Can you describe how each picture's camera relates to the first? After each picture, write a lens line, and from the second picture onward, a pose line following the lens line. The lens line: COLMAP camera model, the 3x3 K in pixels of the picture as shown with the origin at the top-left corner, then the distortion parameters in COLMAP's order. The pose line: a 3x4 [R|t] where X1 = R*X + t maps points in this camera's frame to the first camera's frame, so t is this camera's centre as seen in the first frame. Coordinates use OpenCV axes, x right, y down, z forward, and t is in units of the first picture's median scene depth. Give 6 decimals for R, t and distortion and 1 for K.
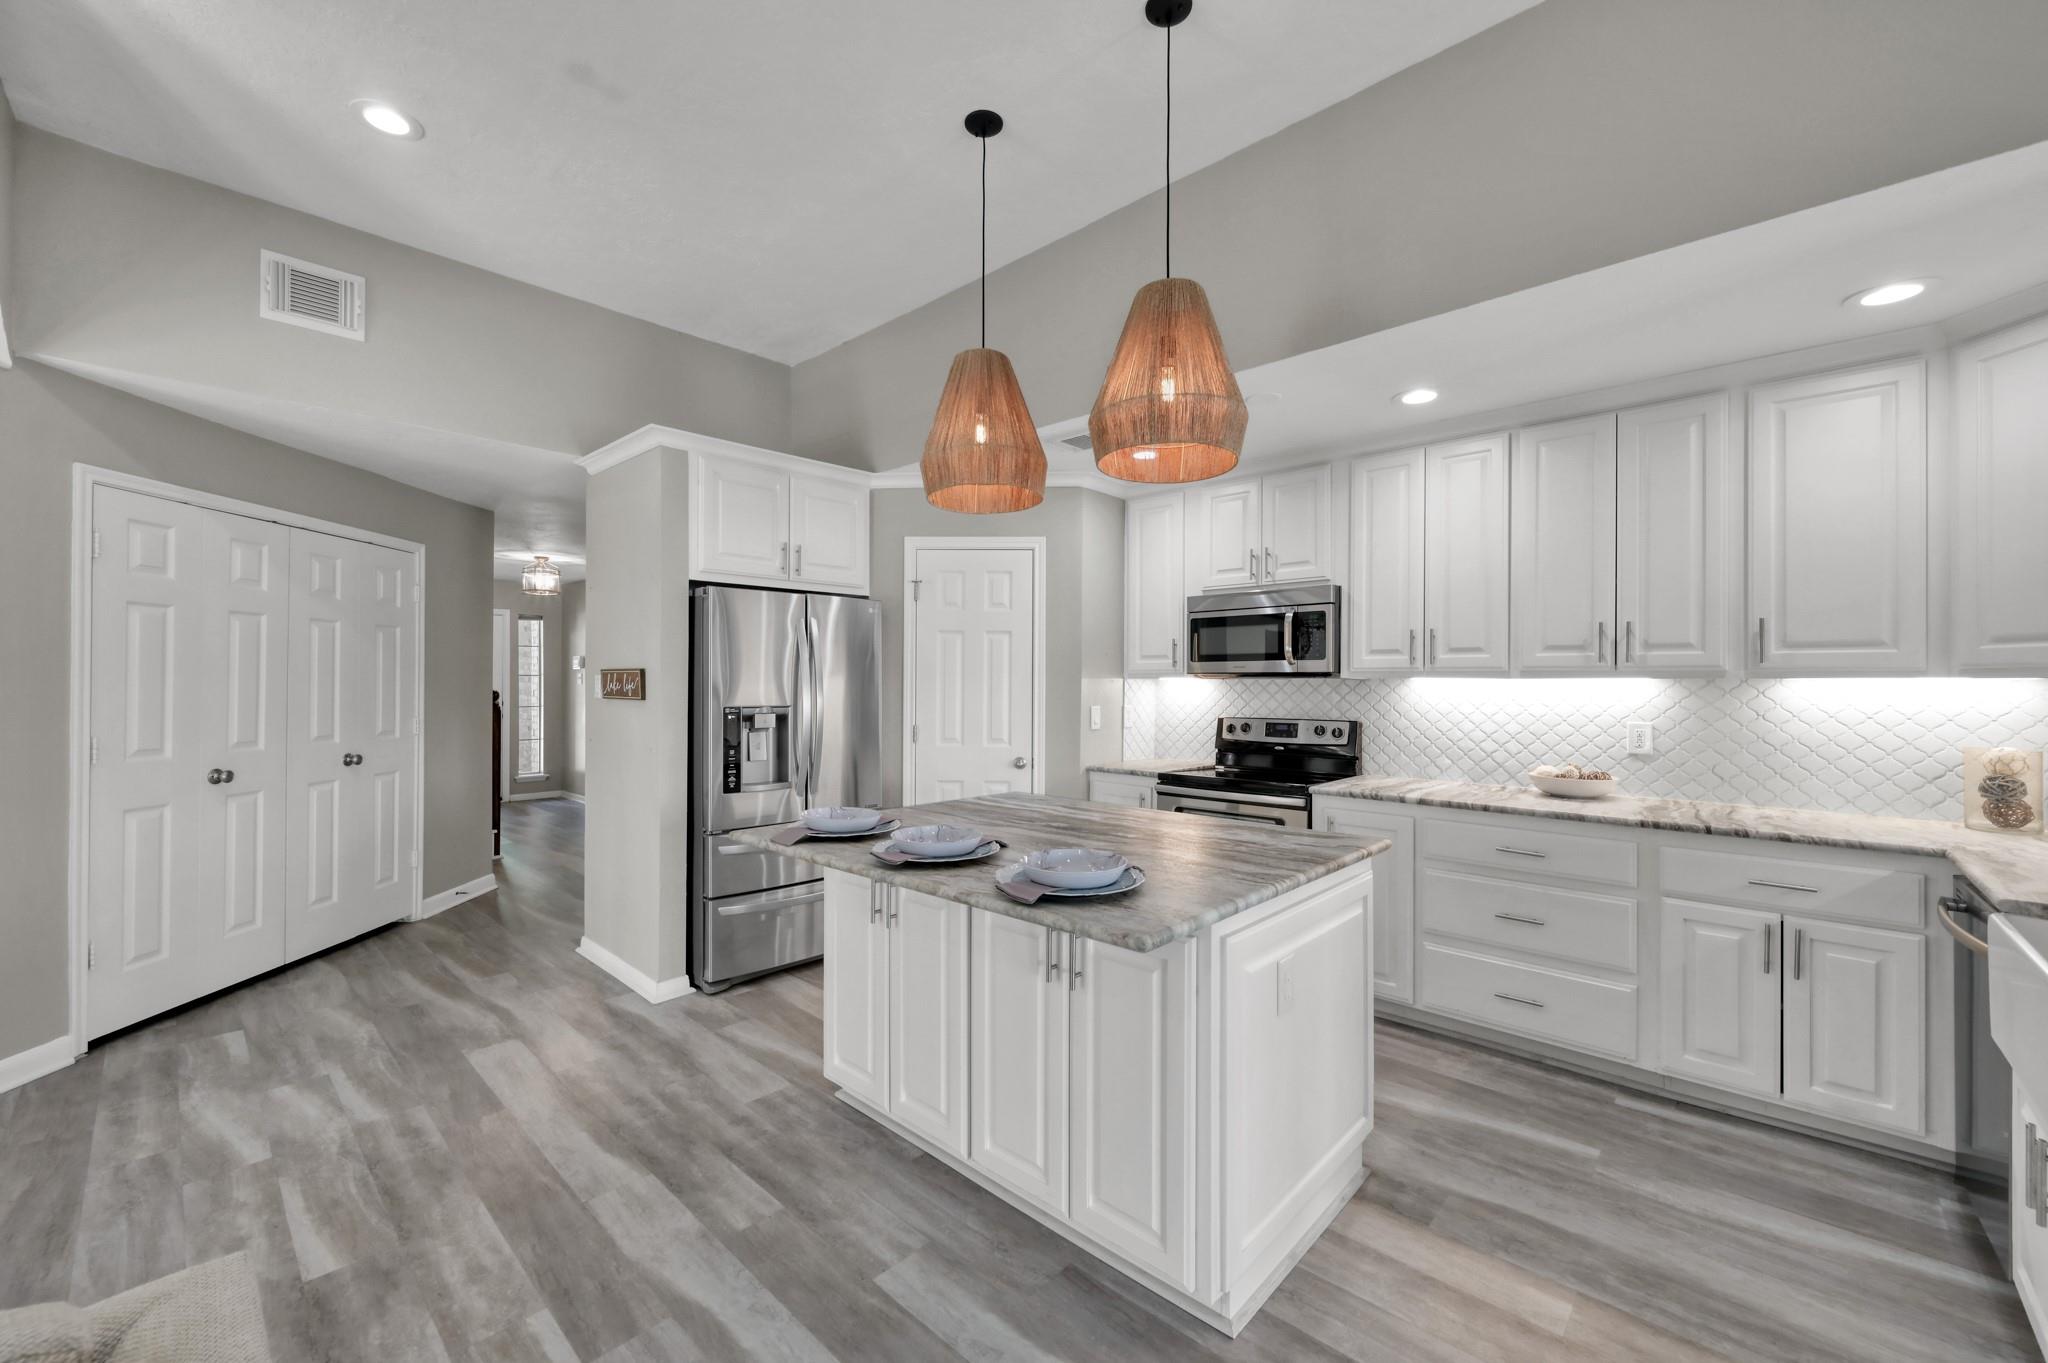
lens RADIAL K [[804.3, 0, 1025.0], [0, 804.3, 679.6], [0, 0, 1]] dist [-0.000530, 0.000143]
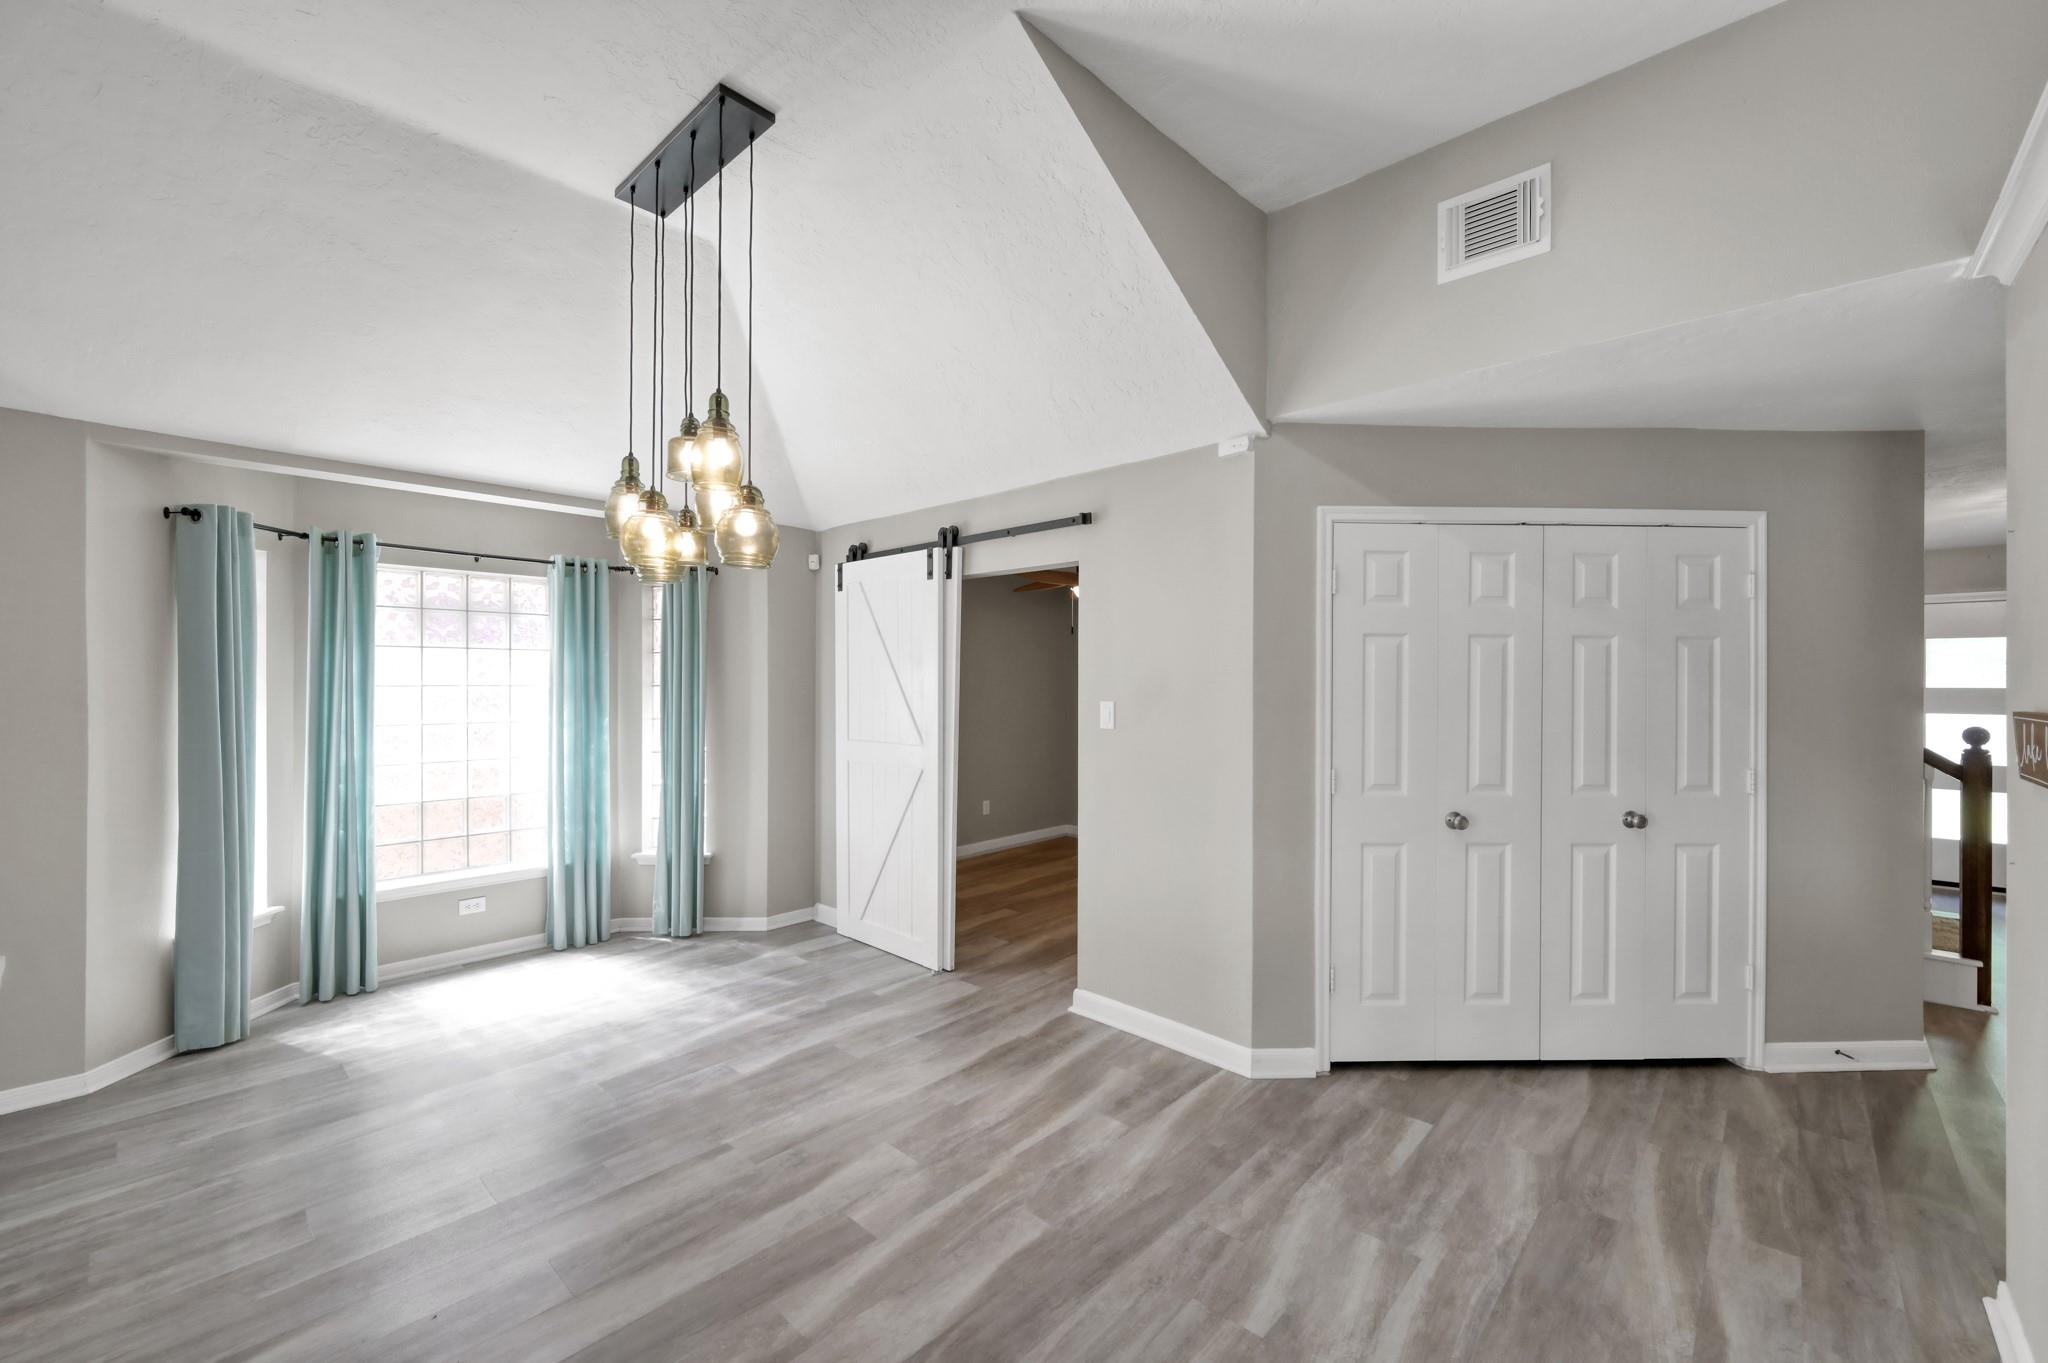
lens RADIAL K [[825.4, 0, 1023.3], [0, 825.4, 679.7], [0, 0, 1]] dist [-0.001726, -0.000054]
pose [[0.002926, -0.006229, -0.999976, -0.086766], [-0.002440, 0.999978, -0.006236, -0.029651], [0.999993, 0.002458, 0.002911, 0.516543]]
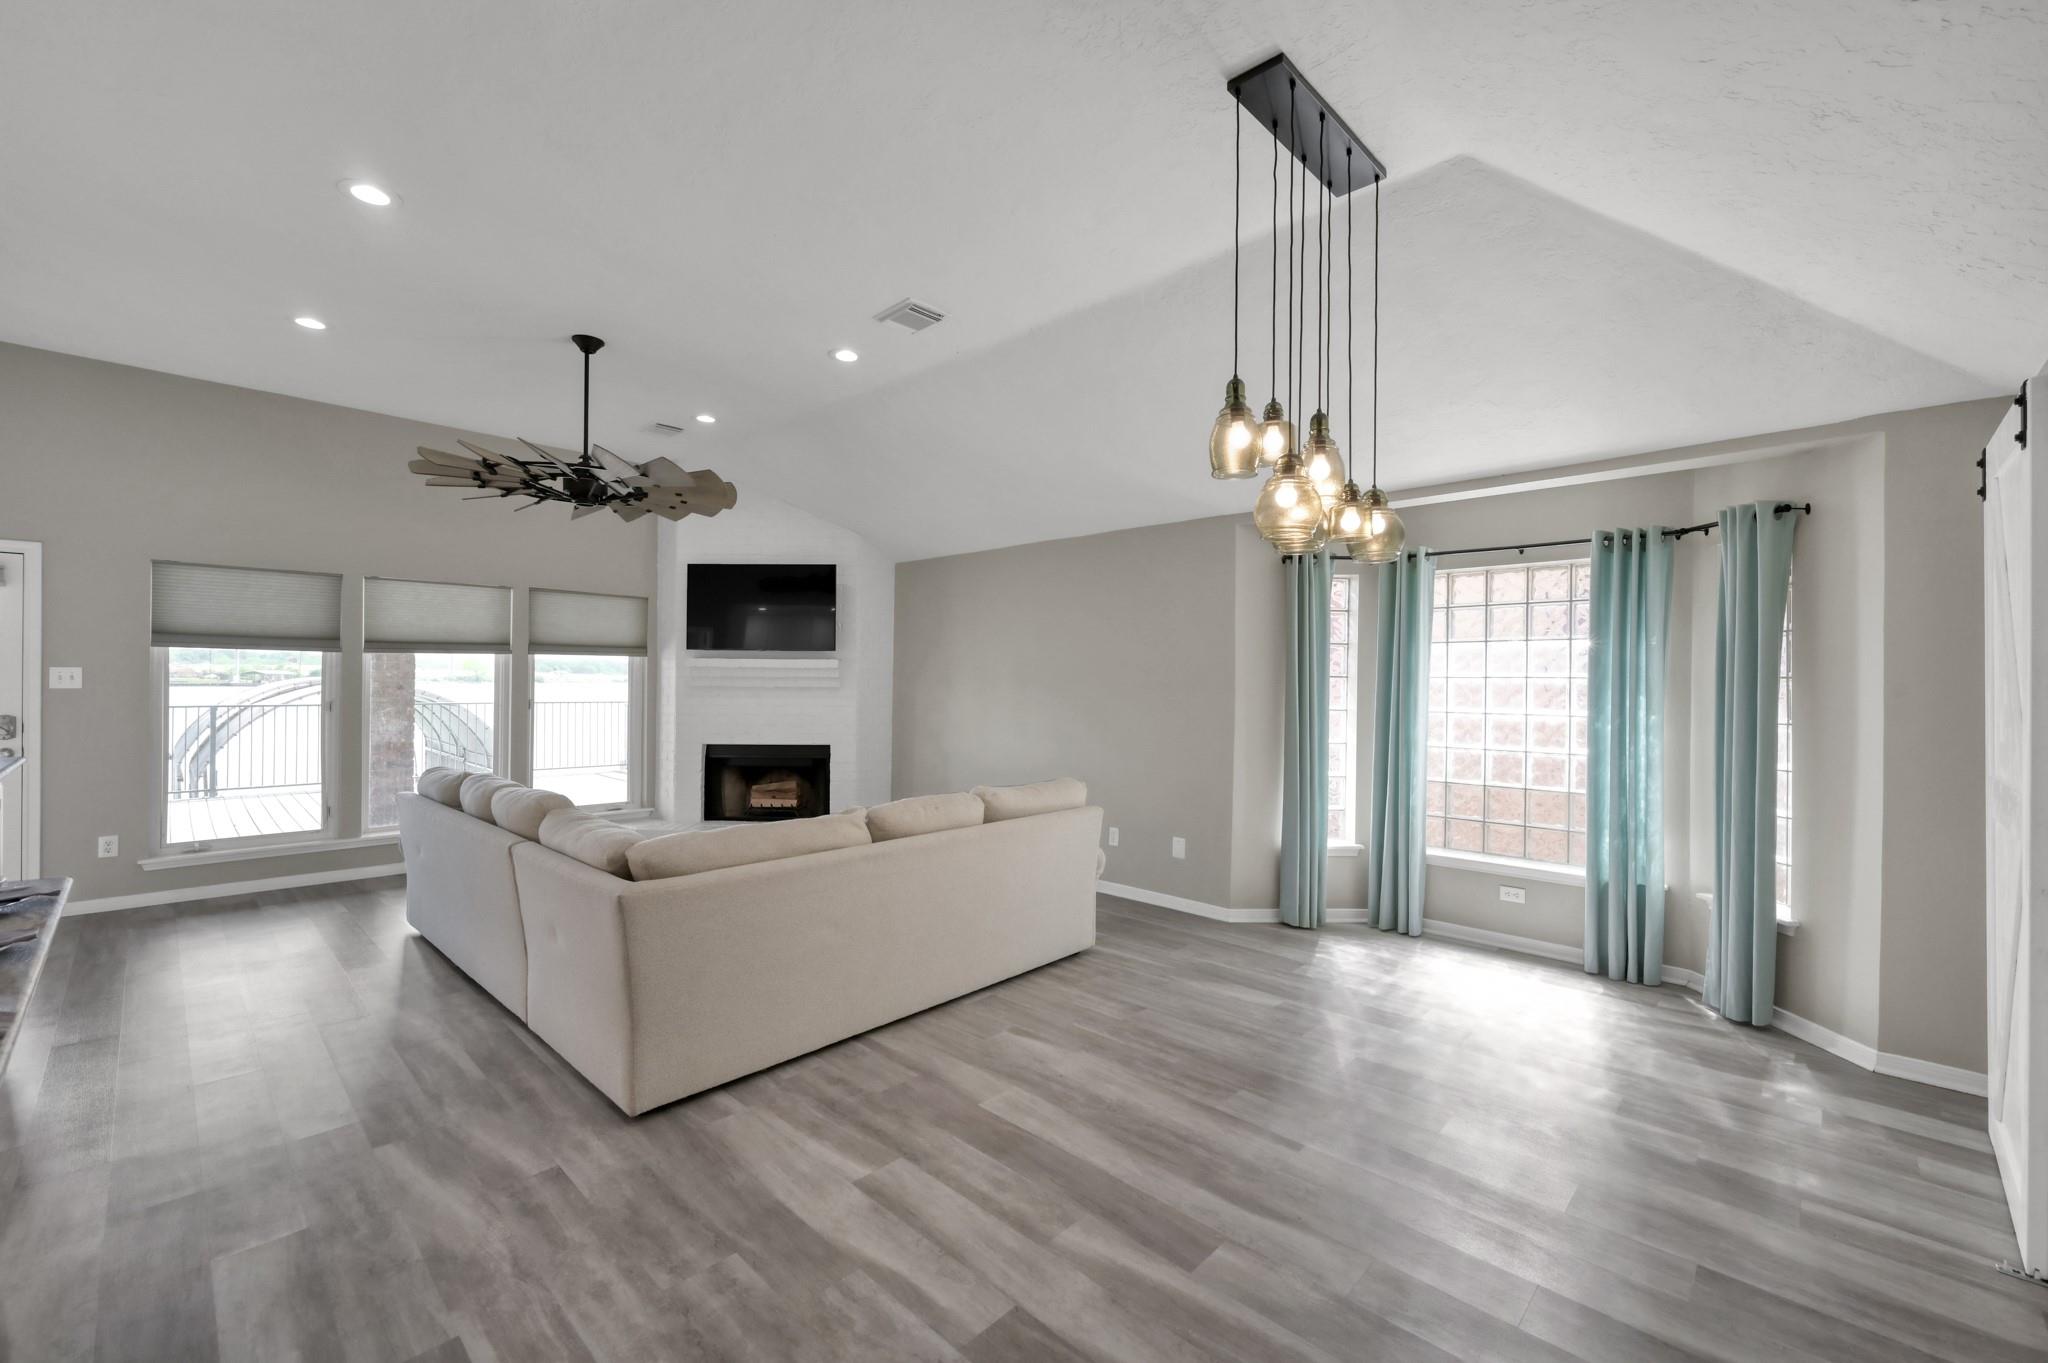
lens RADIAL K [[838.3, 0, 1024.0], [0, 838.3, 681.5], [0, 0, 1]] dist [-0.000050, 0.000253]
pose [[-0.999825, -0.012199, 0.014204, -0.617255], [-0.012180, 0.999925, 0.001418, -0.011901], [-0.014220, 0.001245, -0.999898, 0.993031]]
